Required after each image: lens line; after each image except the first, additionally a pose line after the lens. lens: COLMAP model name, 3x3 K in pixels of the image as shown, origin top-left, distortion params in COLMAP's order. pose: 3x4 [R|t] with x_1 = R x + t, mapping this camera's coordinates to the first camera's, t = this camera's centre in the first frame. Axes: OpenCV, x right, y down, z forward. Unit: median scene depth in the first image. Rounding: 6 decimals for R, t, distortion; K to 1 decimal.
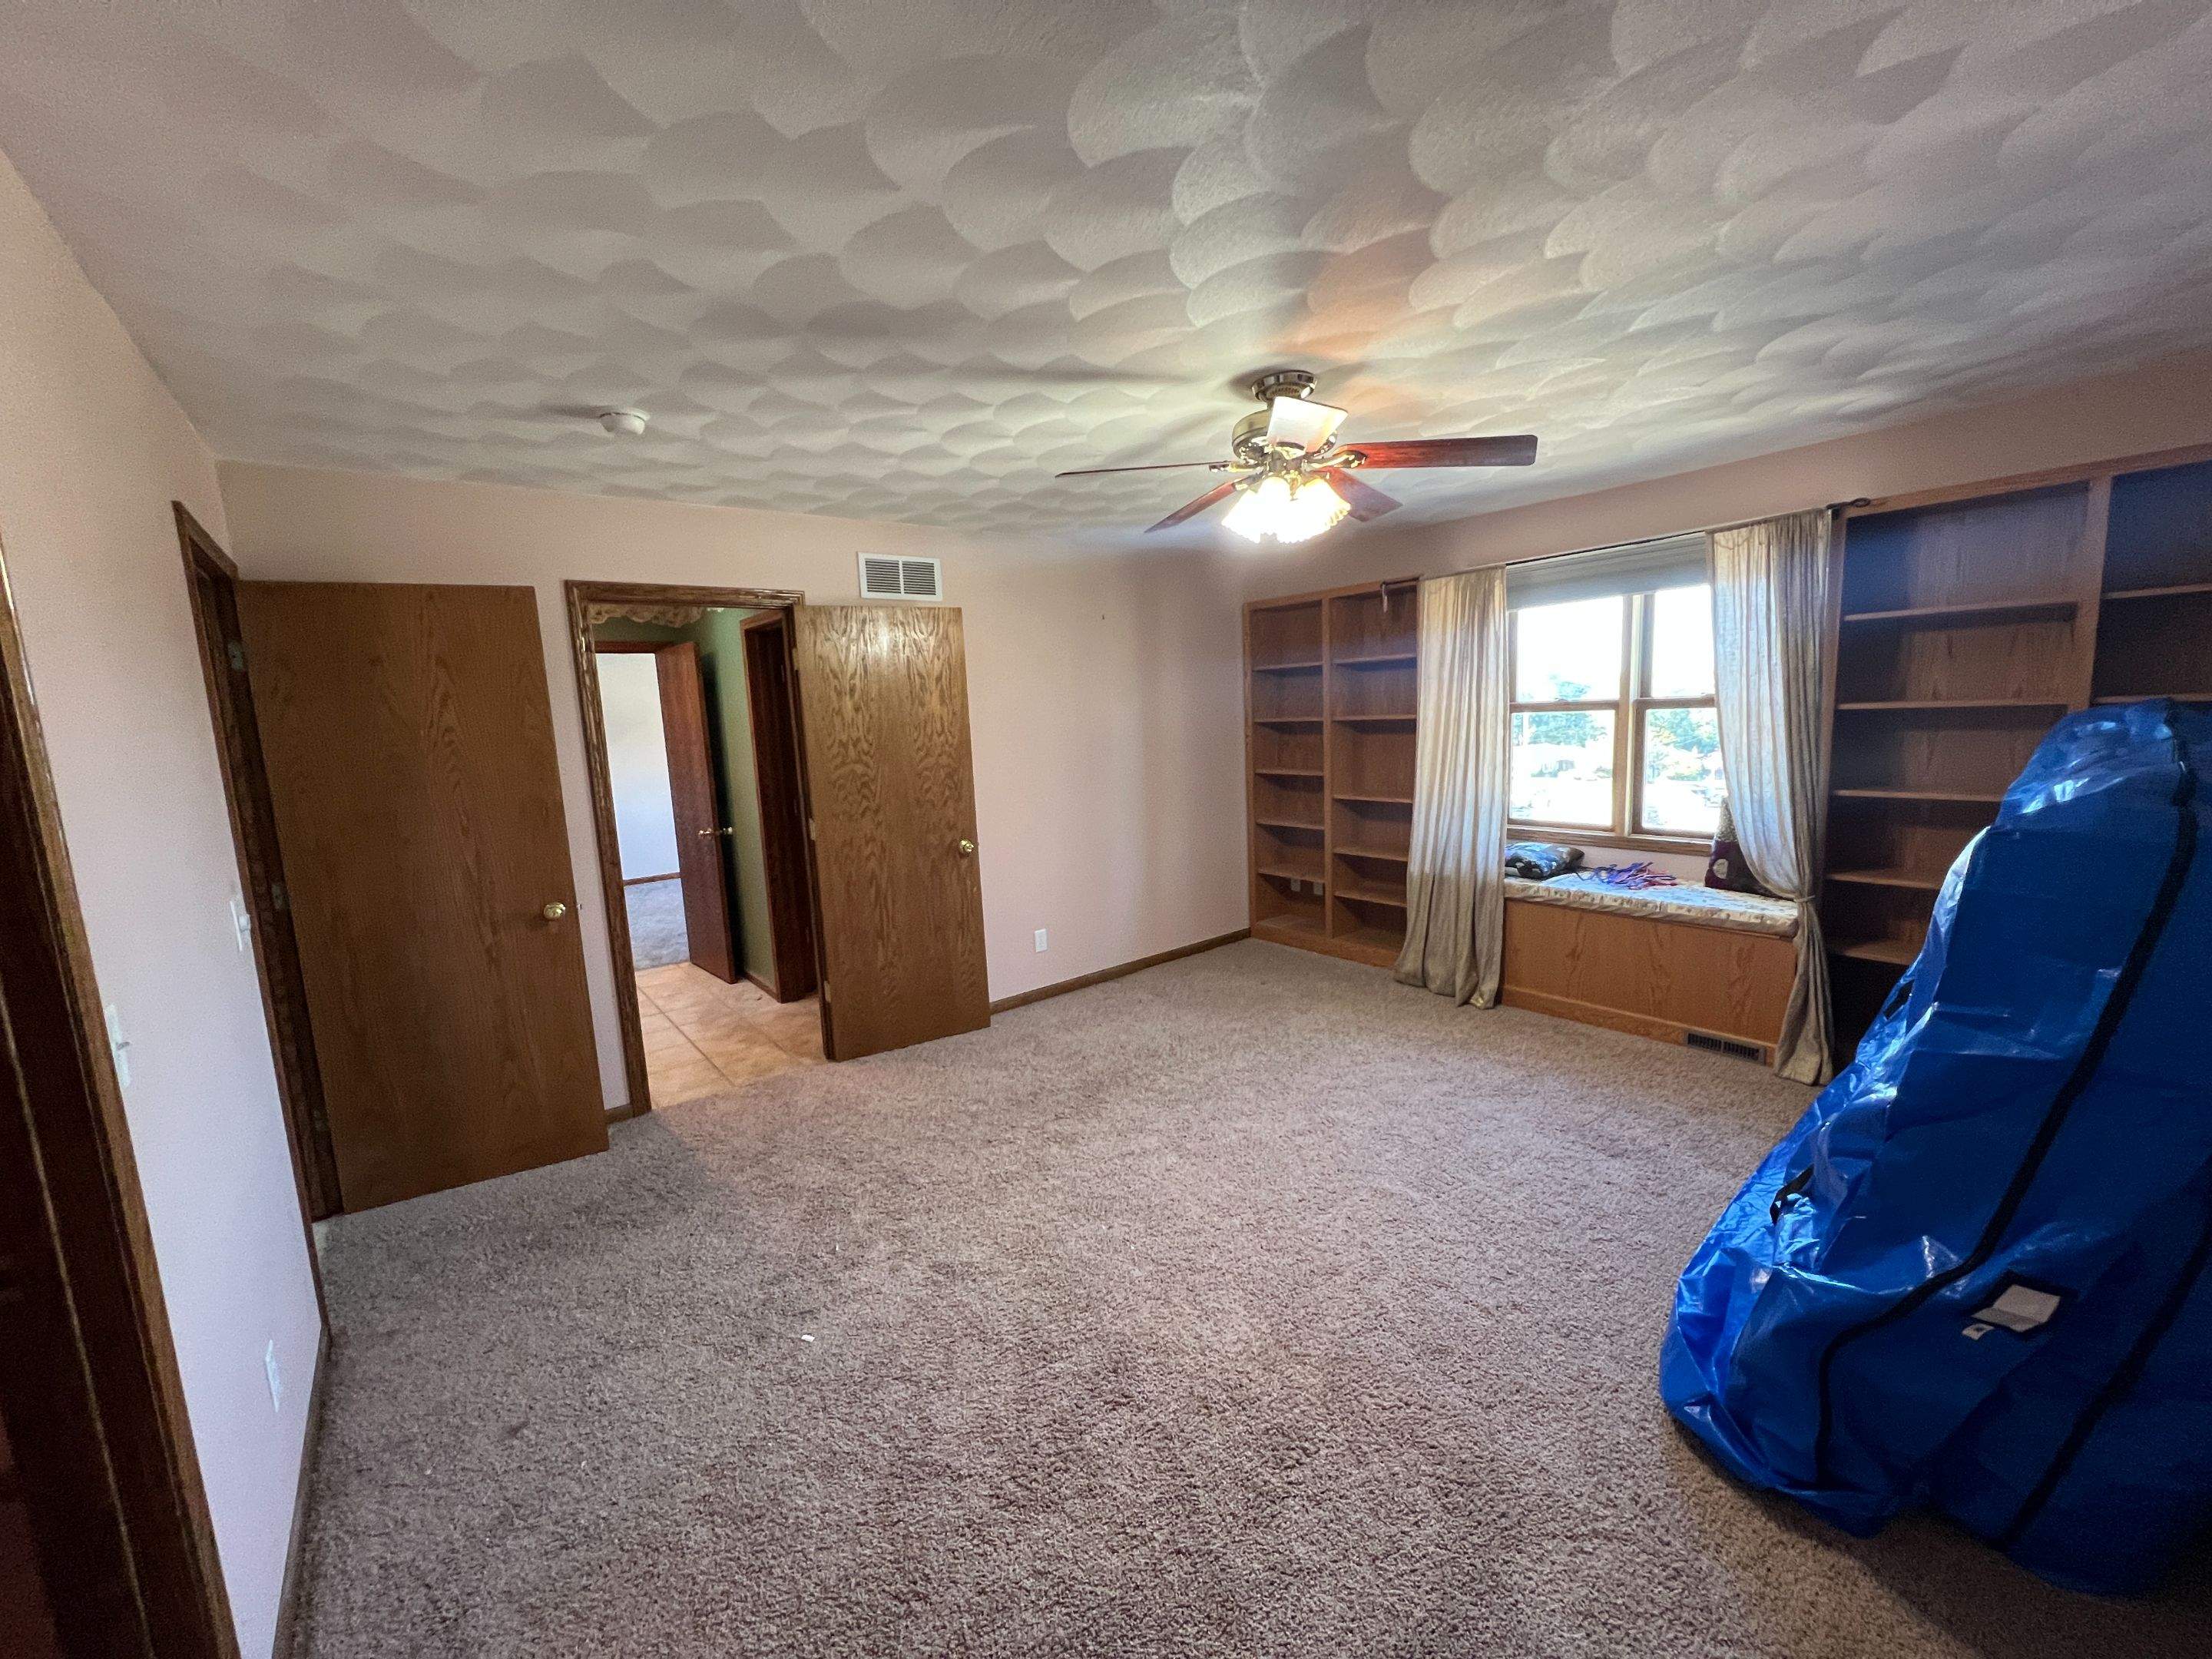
lens RADIAL K [[879.9, 0, 1096.3], [0, 879.9, 824.3], [0, 0, 1]] dist [-0.000388, -0.000083]
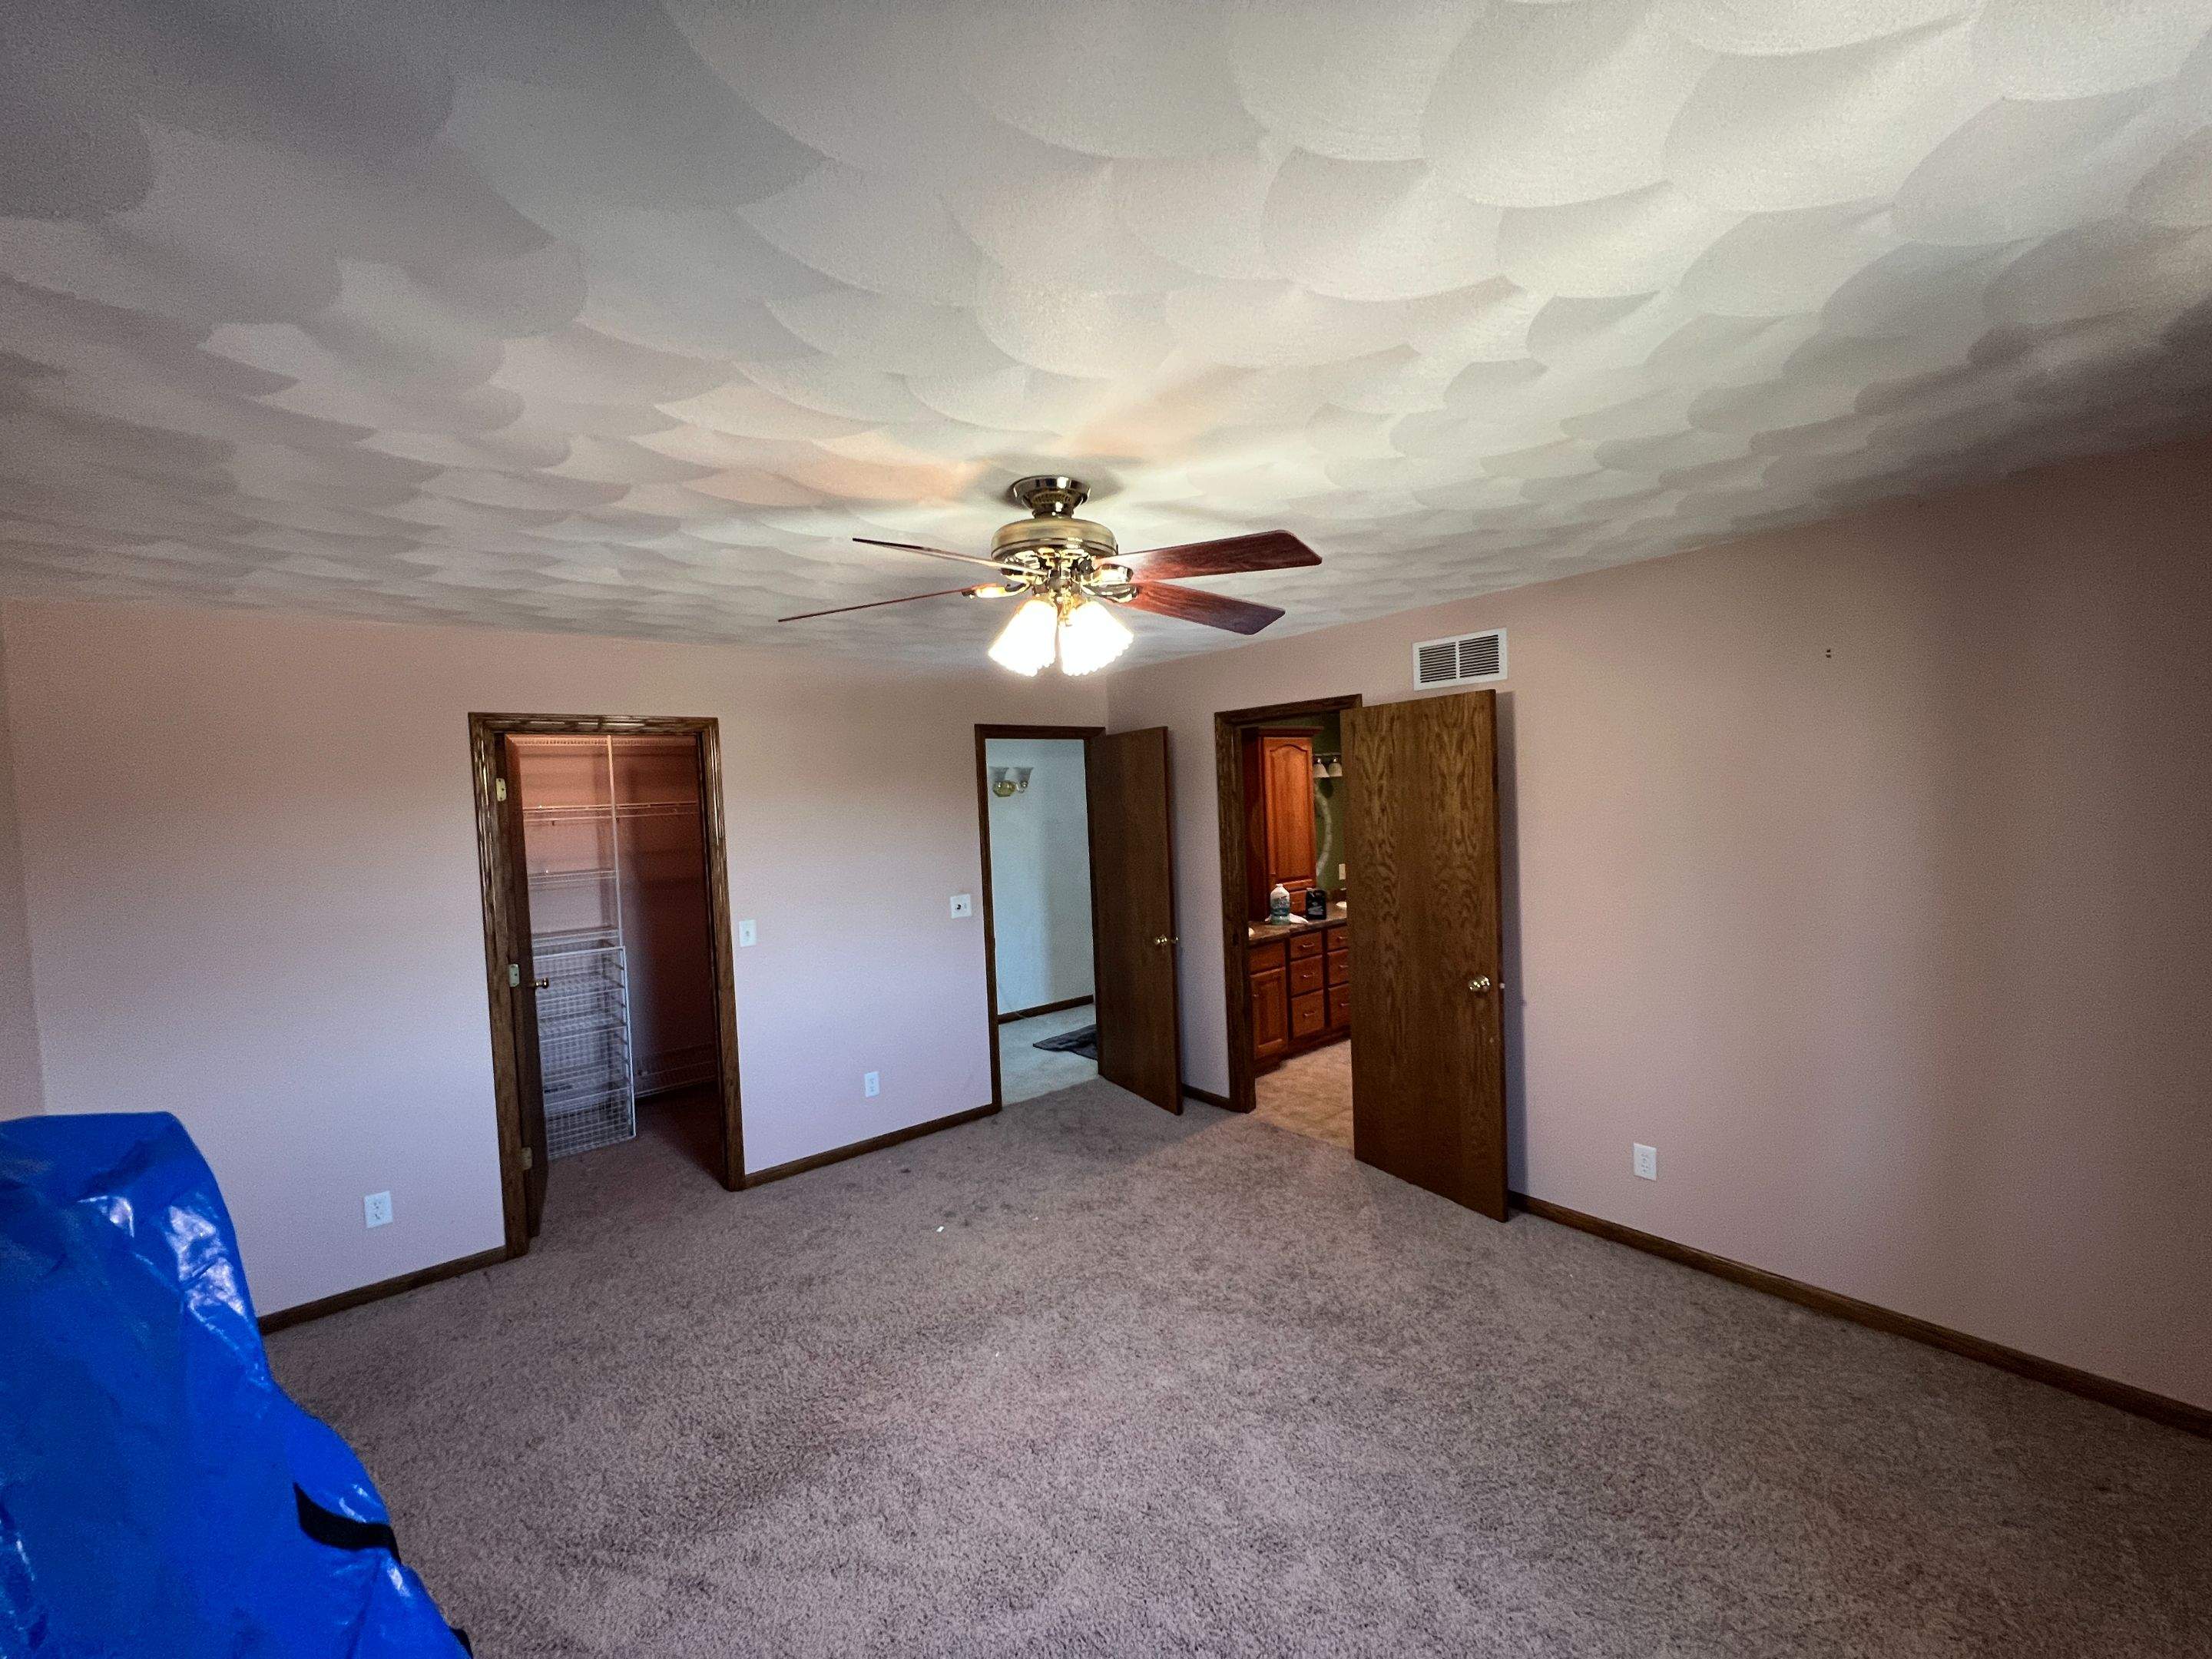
lens RADIAL K [[879.9, 0, 1100.6], [0, 879.9, 837.4], [0, 0, 1]] dist [-0.000388, -0.000083]
pose [[0.010785, 0.102202, -0.994705, 0.665225], [-0.082479, 0.991464, 0.100974, -0.167727], [0.996534, 0.080953, 0.019122, 0.656001]]
